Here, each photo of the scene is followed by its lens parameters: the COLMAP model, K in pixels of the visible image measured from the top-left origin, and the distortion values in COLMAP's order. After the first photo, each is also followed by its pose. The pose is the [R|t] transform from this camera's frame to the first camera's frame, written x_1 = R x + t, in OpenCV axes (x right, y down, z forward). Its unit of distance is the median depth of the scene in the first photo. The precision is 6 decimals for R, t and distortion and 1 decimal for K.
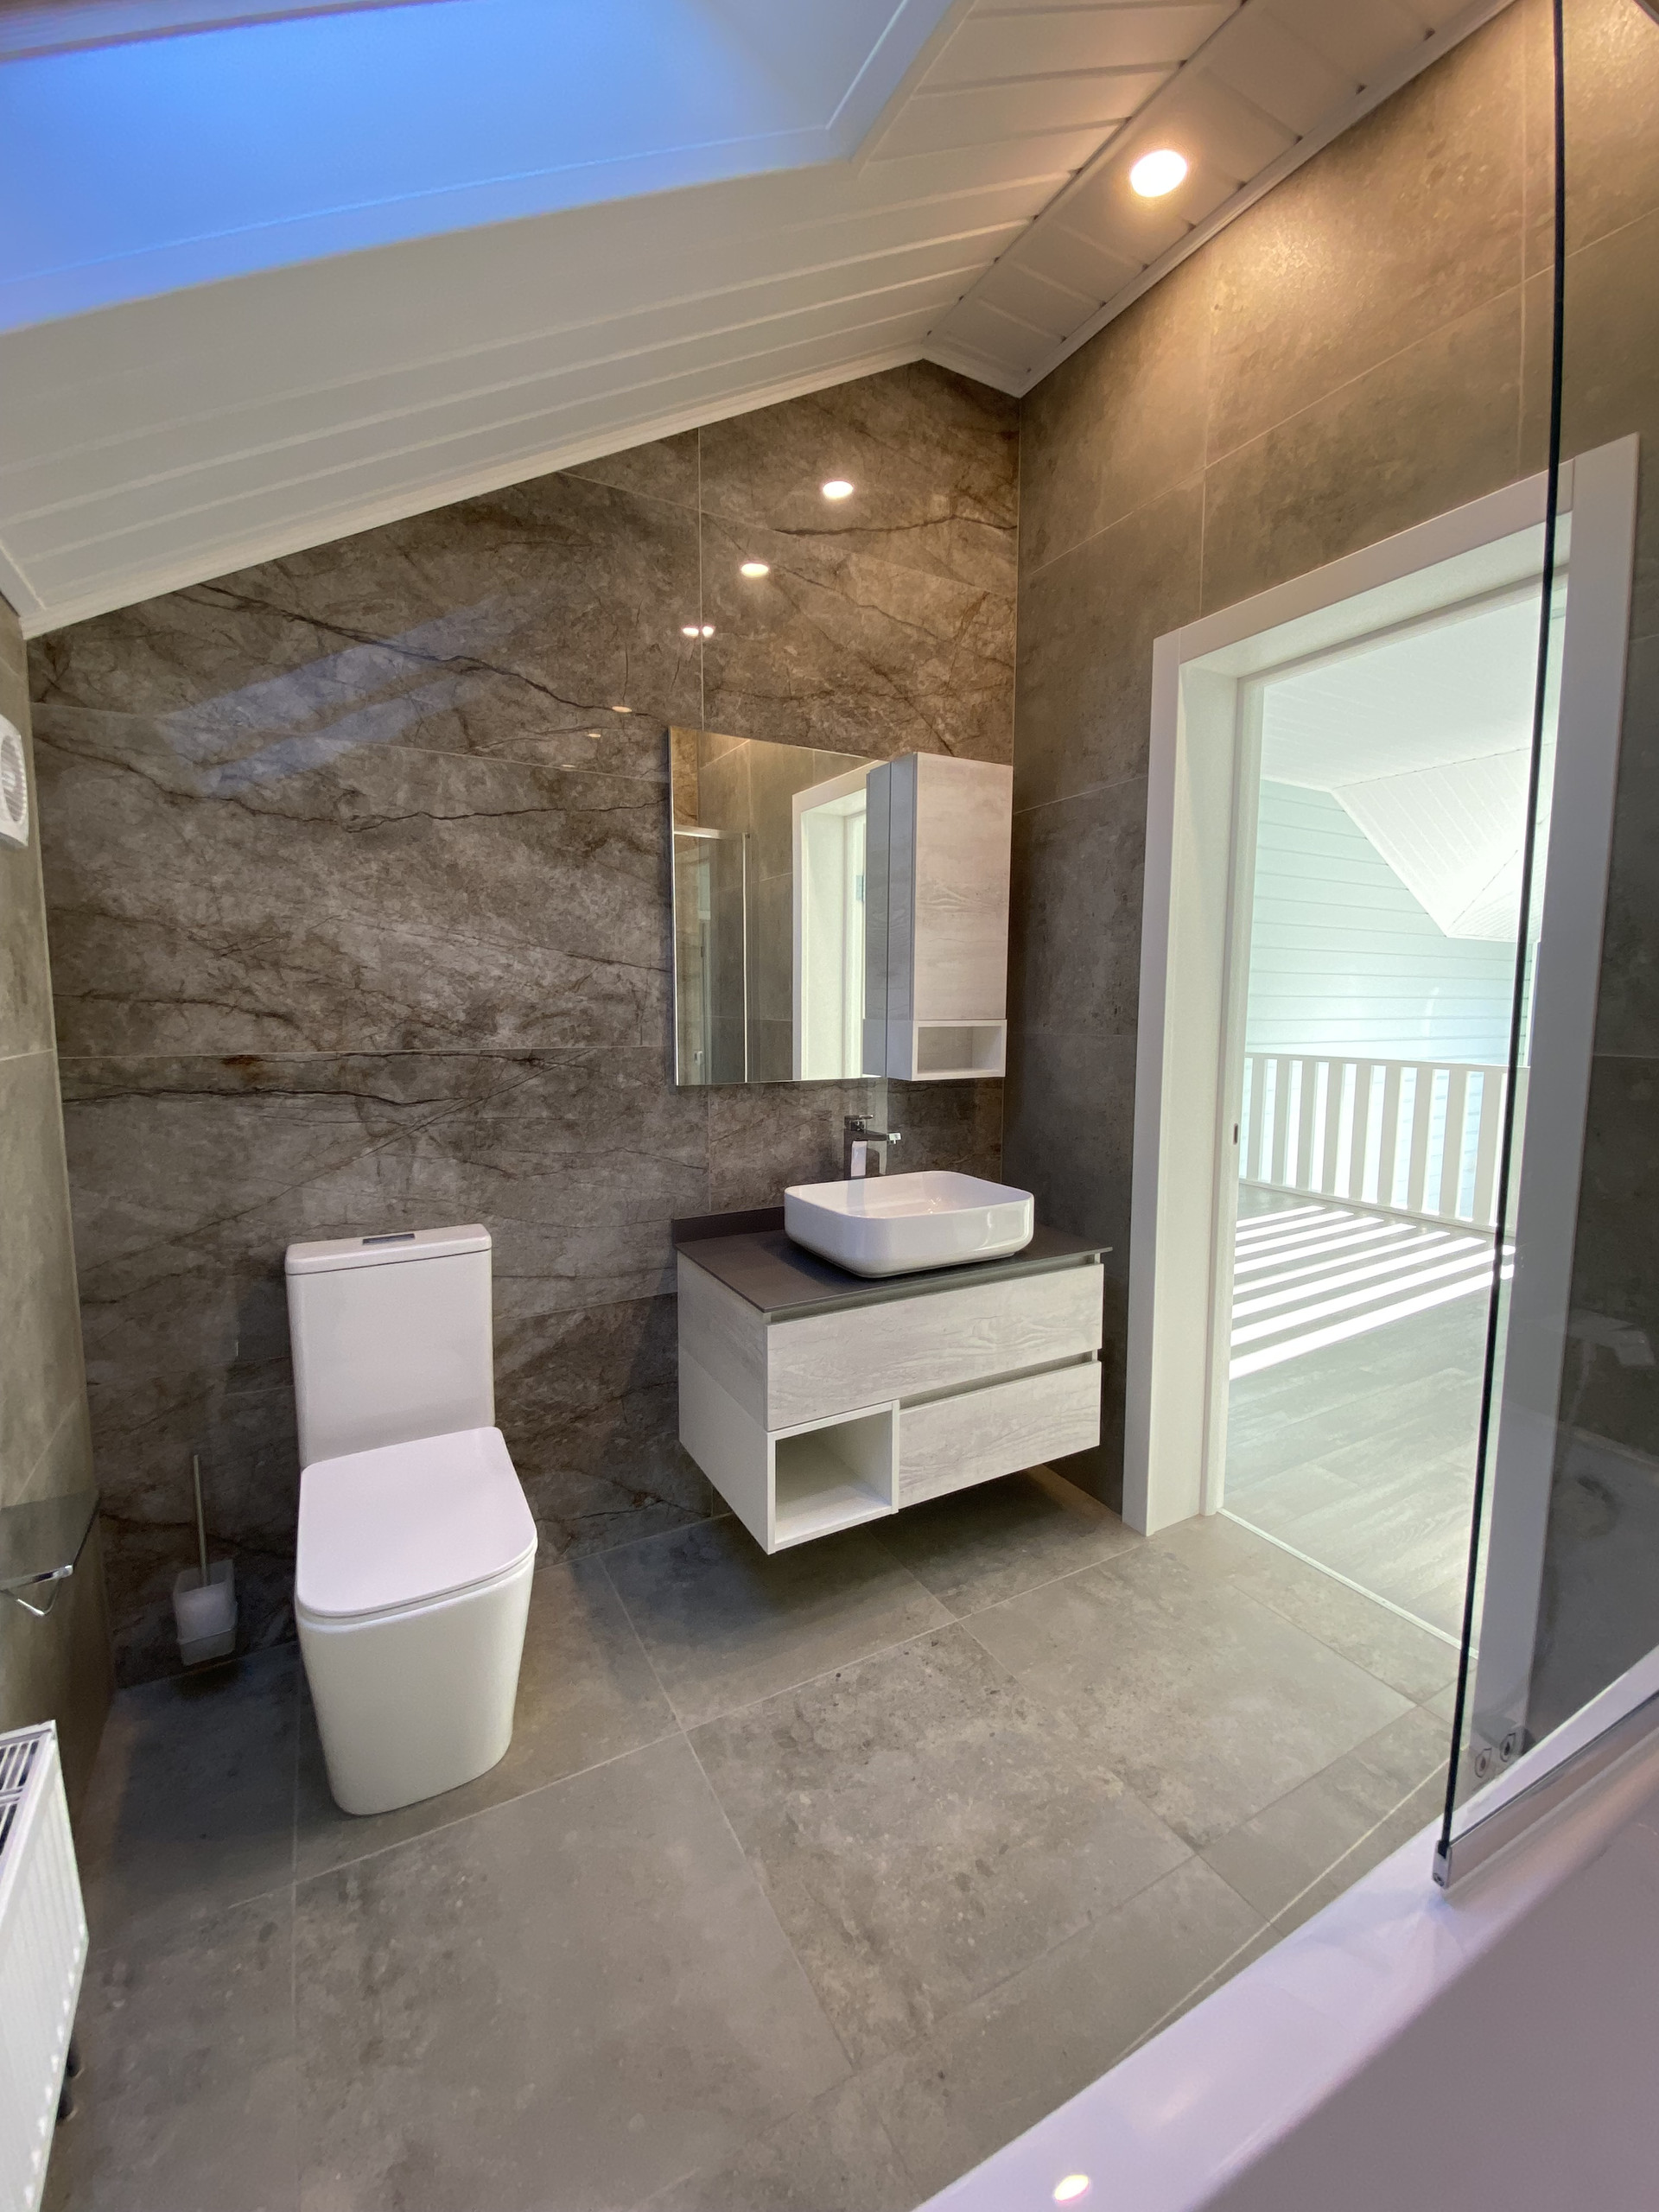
lens RADIAL K [[903.3, 0, 821.8], [0, 903.3, 1101.5], [0, 0, 1]] dist [0.004066, -0.012290]
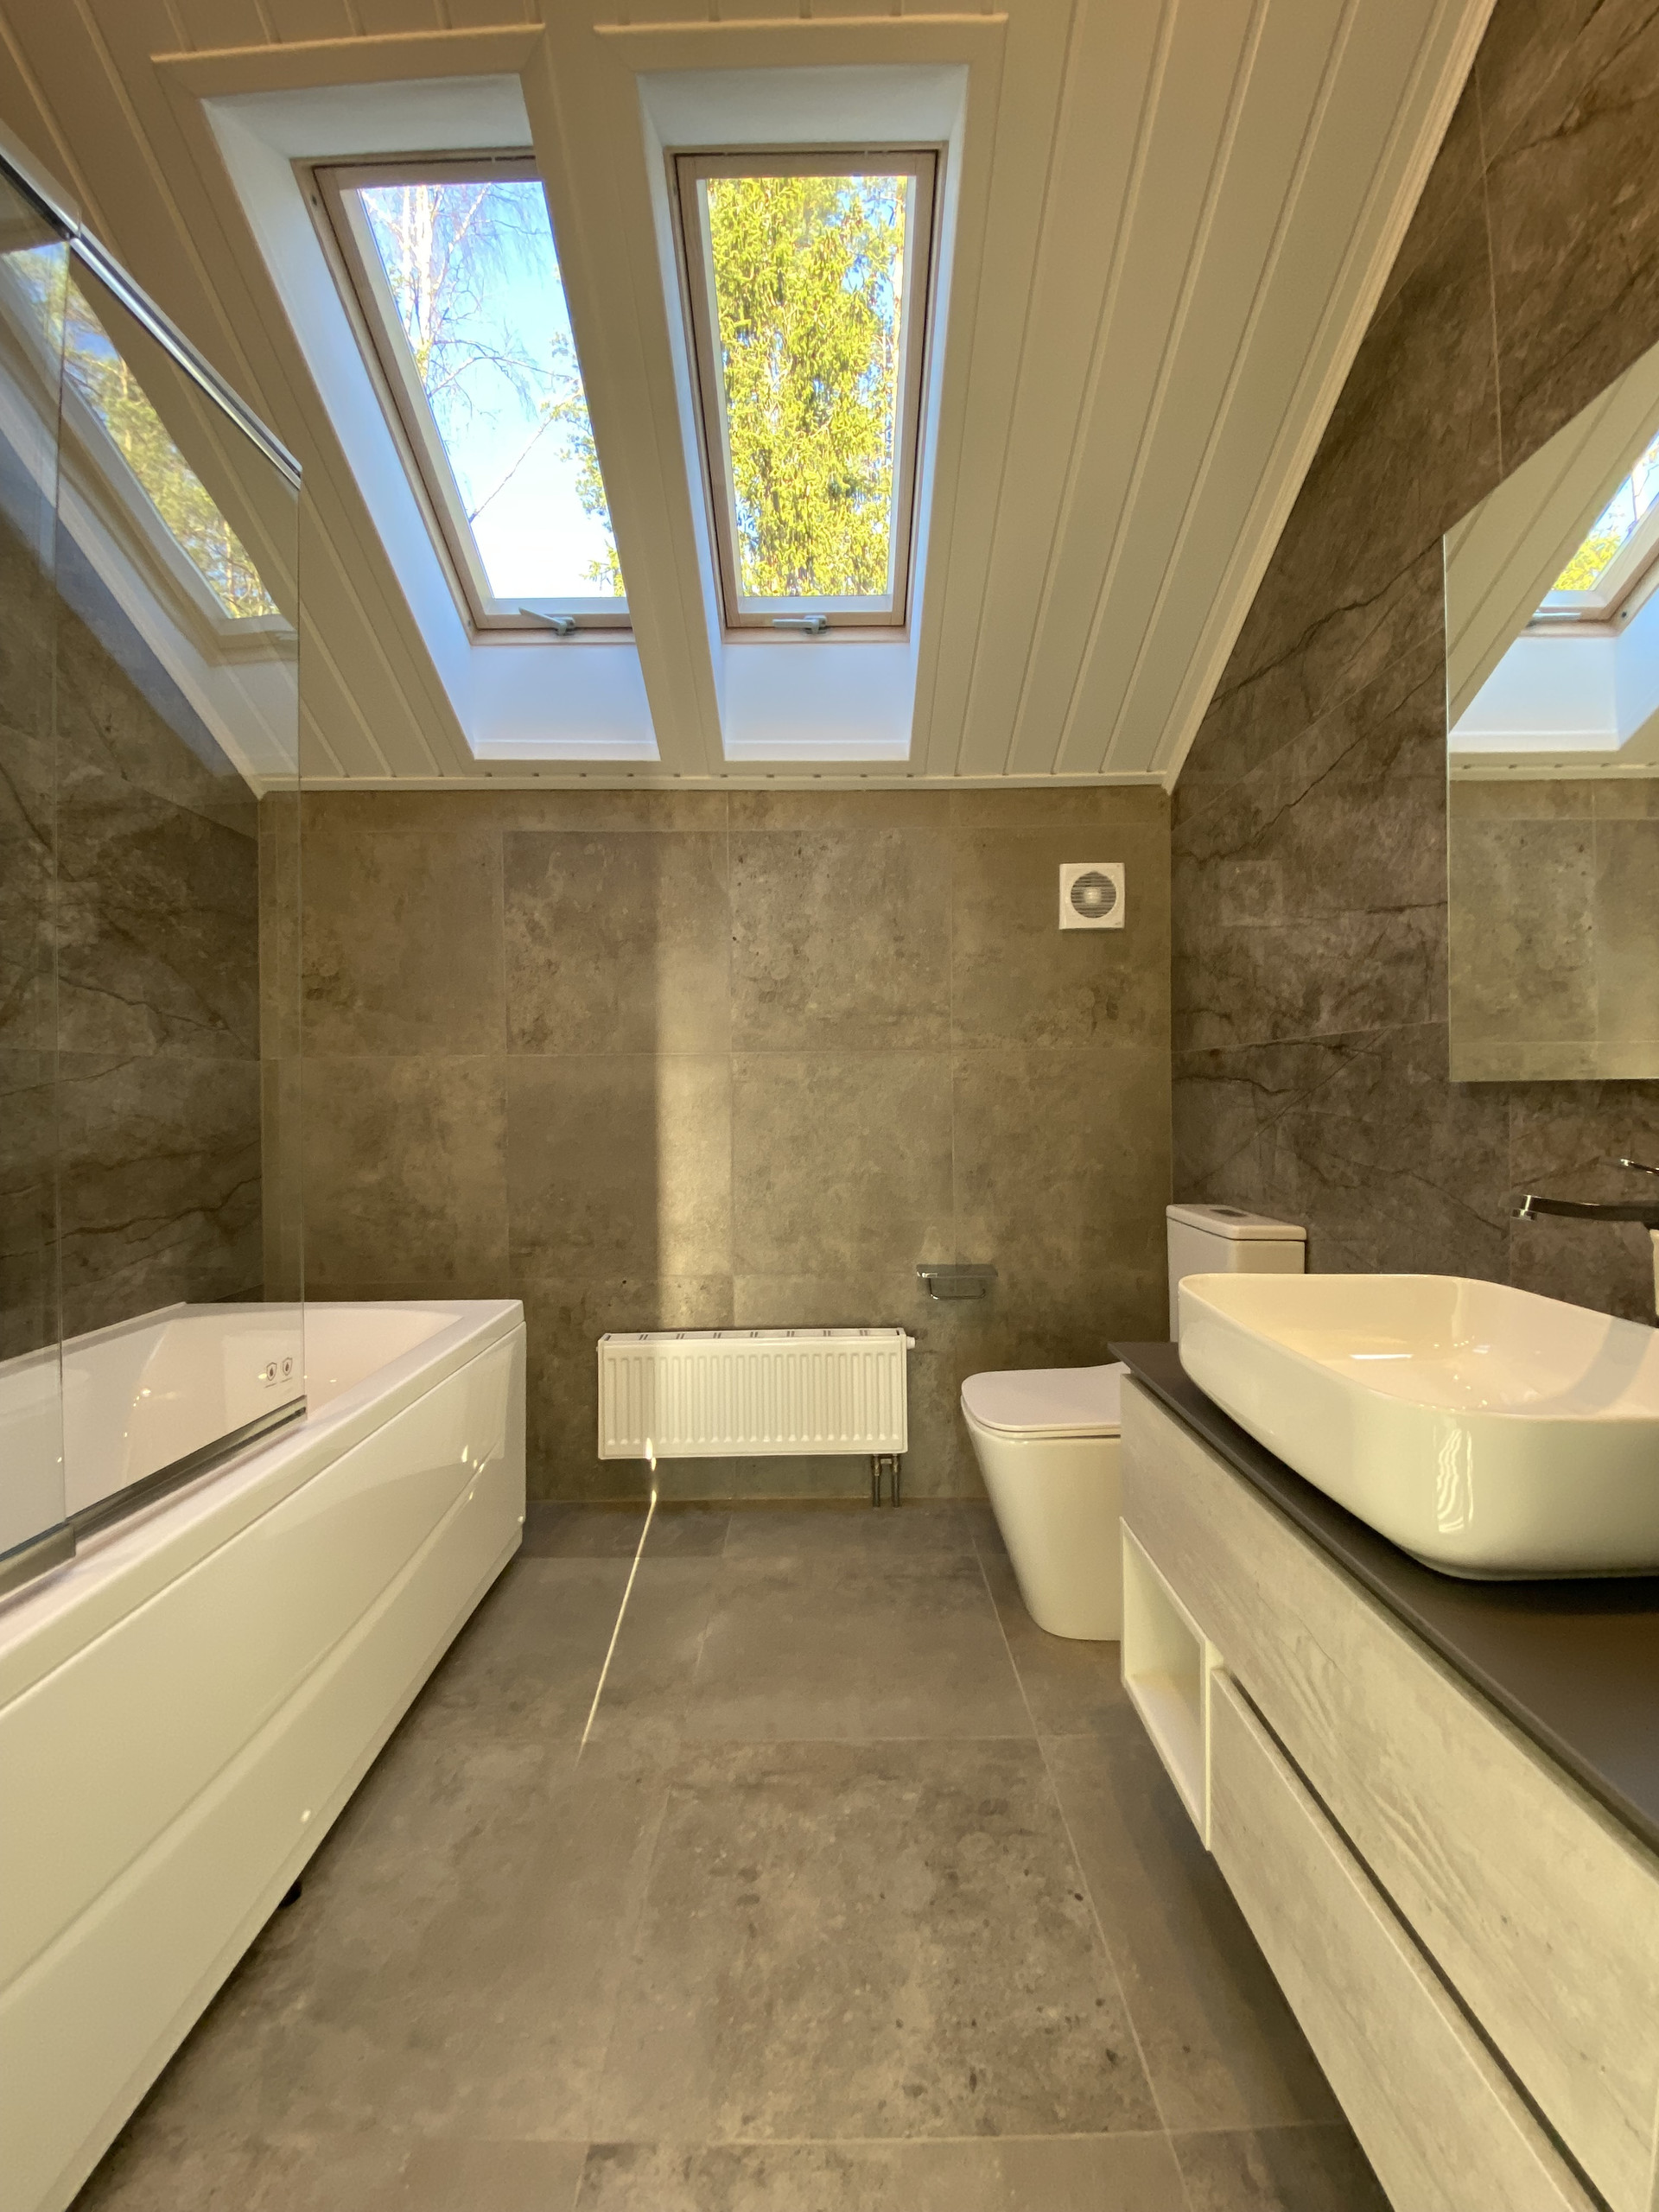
lens RADIAL K [[903.3, 0, 832.8], [0, 903.3, 1108.6], [0, 0, 1]] dist [0.004066, -0.012290]
pose [[-0.474670, 0.016137, -0.880016, 0.667353], [-0.088794, 0.993853, 0.066119, -0.002683], [0.875673, 0.109525, -0.470320, 1.023411]]
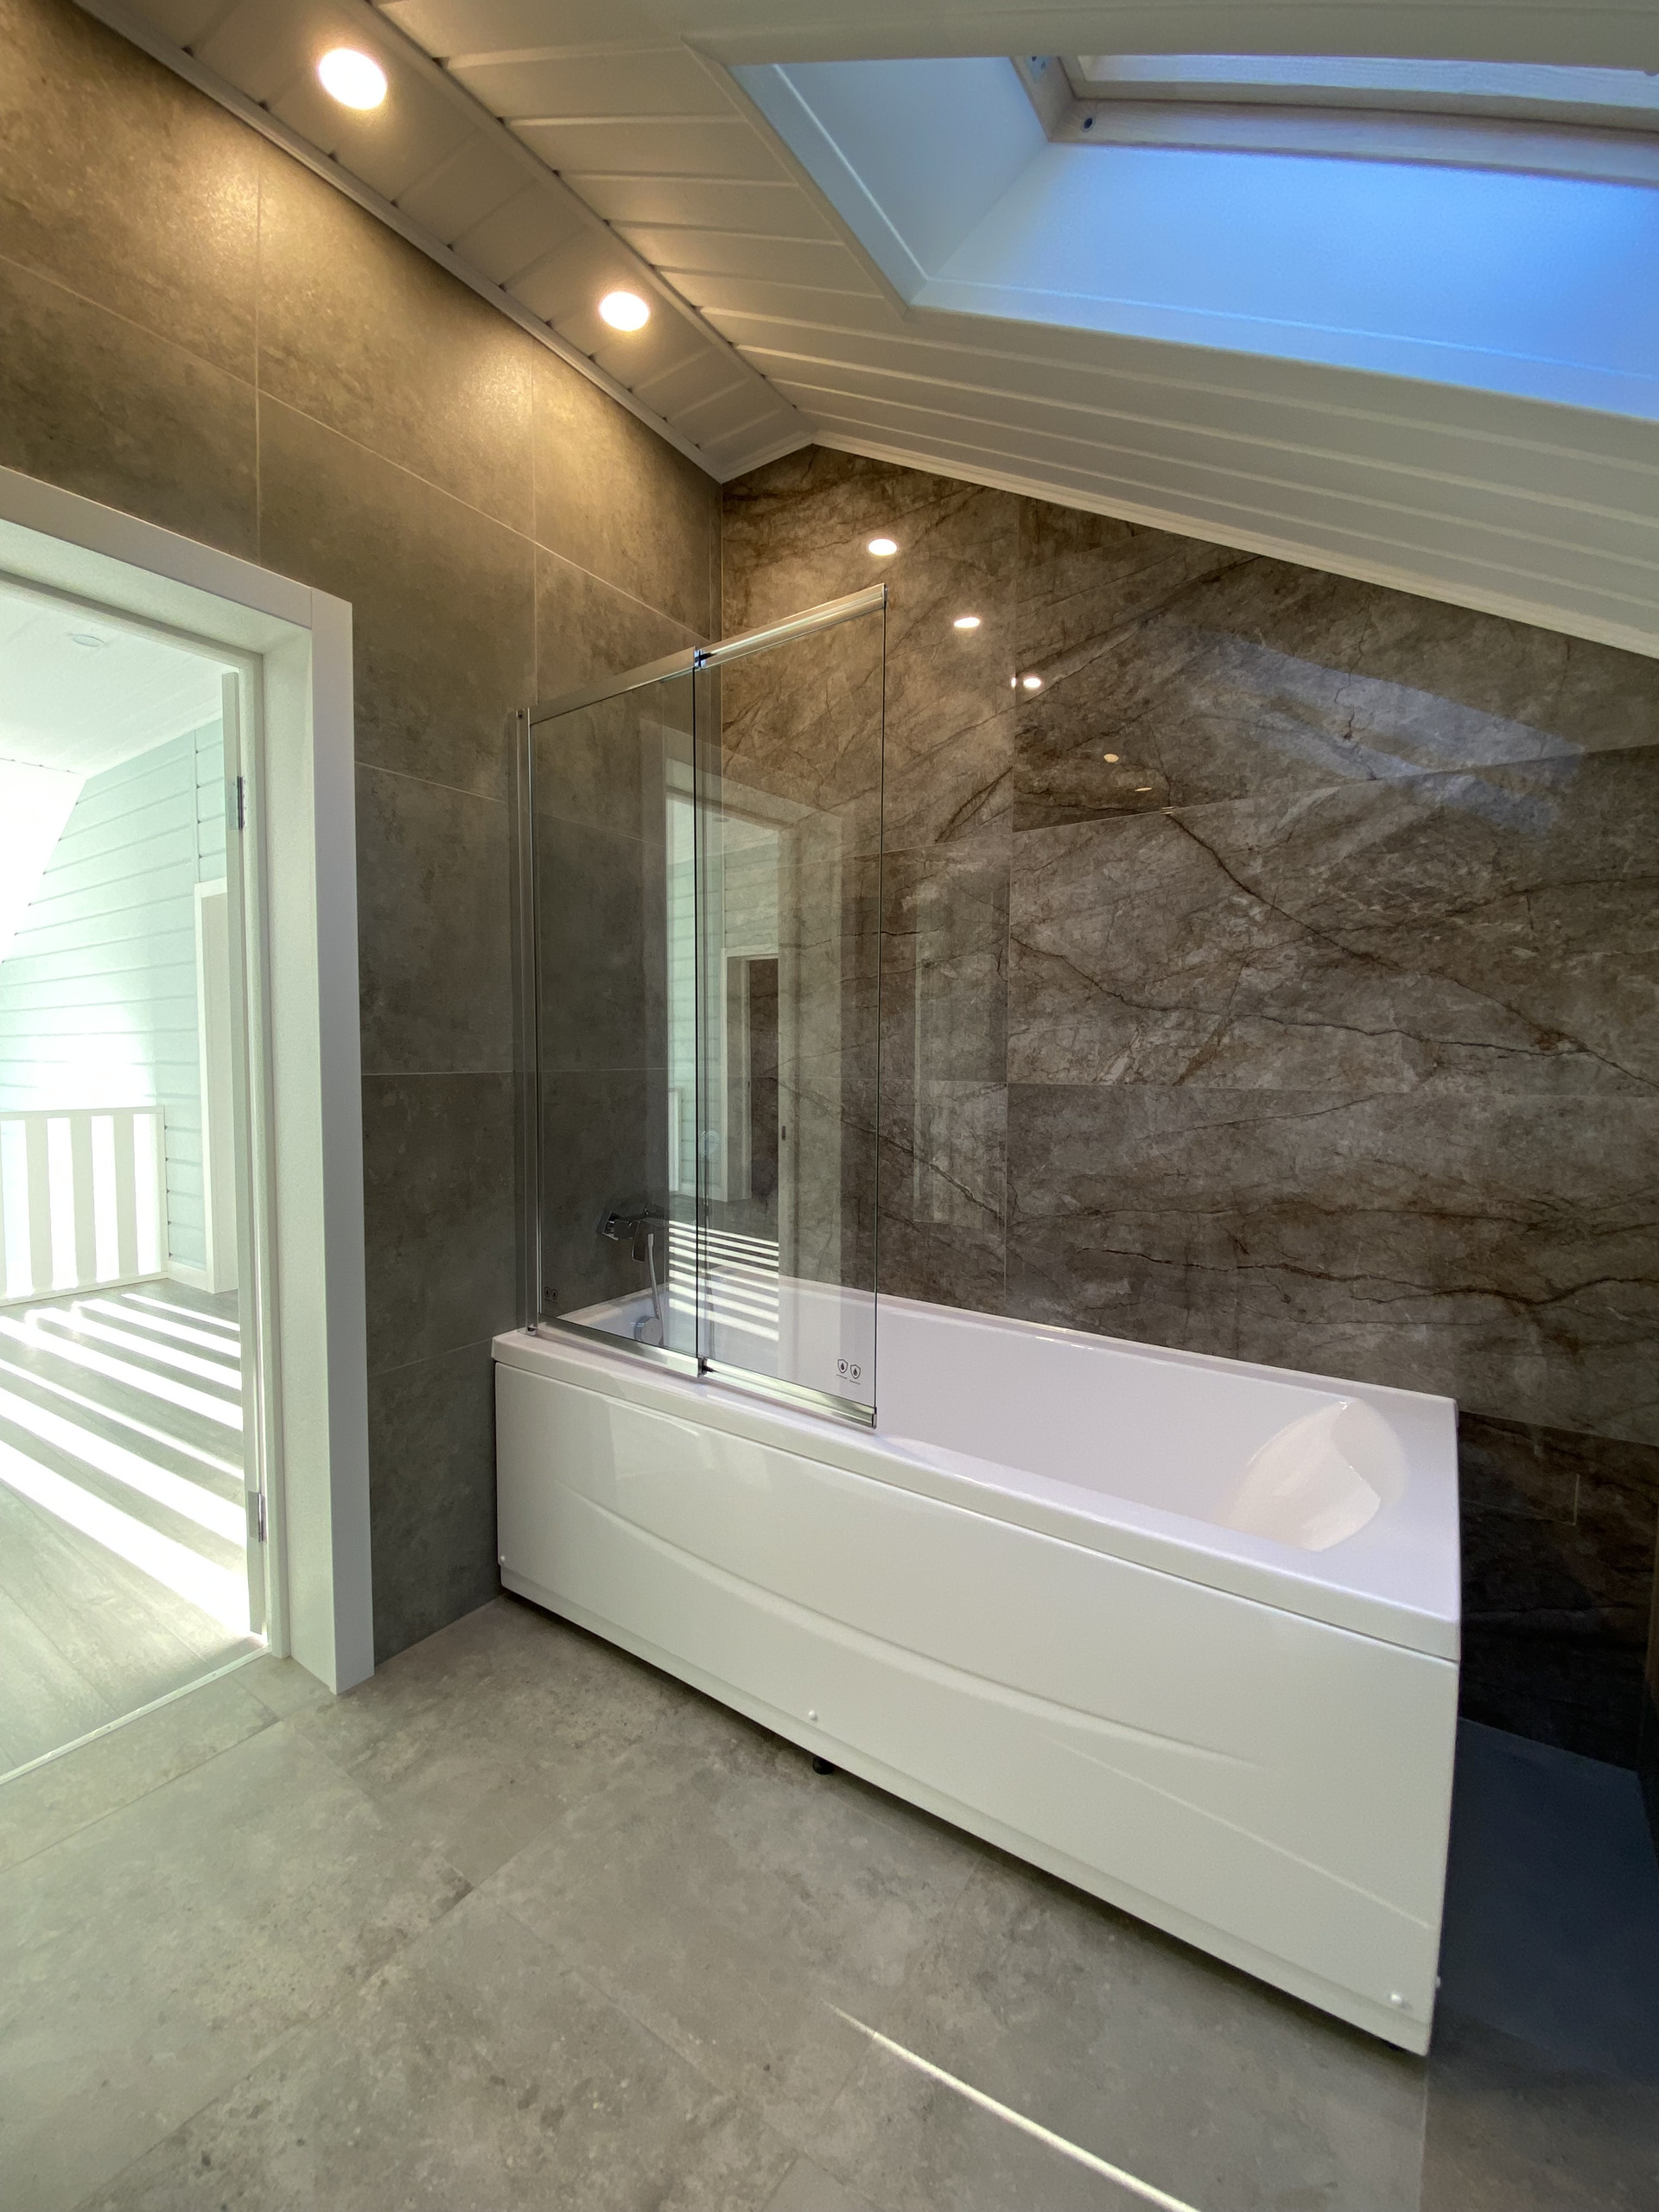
lens RADIAL K [[939.9, 0, 834.3], [0, 939.9, 1086.8], [0, 0, 1]] dist [-0.000740, -0.004180]
pose [[-0.452784, -0.041735, 0.890643, -0.470812], [0.093228, 0.991212, 0.093843, -0.070270], [-0.886733, 0.125523, -0.444914, 0.735200]]
